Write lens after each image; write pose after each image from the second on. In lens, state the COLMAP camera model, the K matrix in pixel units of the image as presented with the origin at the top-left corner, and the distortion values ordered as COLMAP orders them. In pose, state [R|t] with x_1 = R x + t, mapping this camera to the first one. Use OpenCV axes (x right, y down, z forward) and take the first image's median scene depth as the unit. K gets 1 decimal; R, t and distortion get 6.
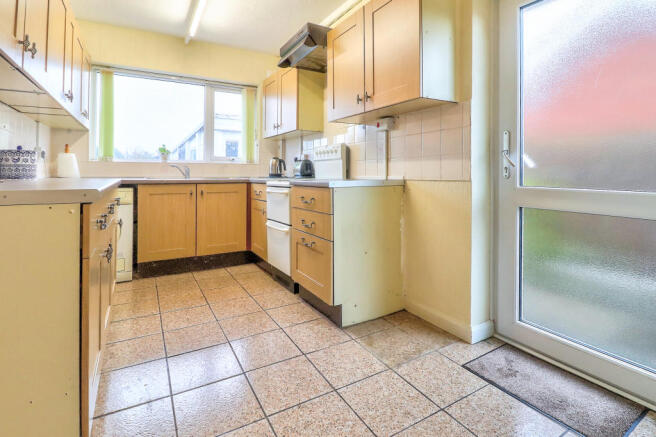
lens RADIAL K [[327.6, 0, 326.2], [0, 327.6, 169.2], [0, 0, 1]] dist [-0.001542, -0.000355]
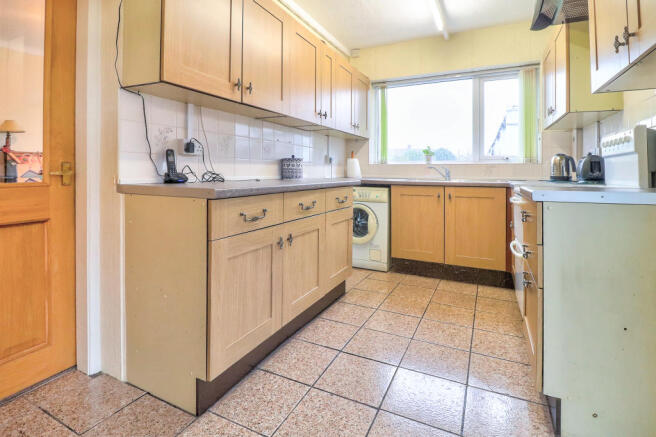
lens RADIAL K [[327.6, 0, 326.2], [0, 327.6, 169.2], [0, 0, 1]] dist [-0.001542, -0.000355]
pose [[0.562551, -0.005964, -0.826741, 0.186559], [0.005267, 0.999980, -0.003630, -0.002746], [0.826746, -0.002313, 0.562571, 0.193092]]
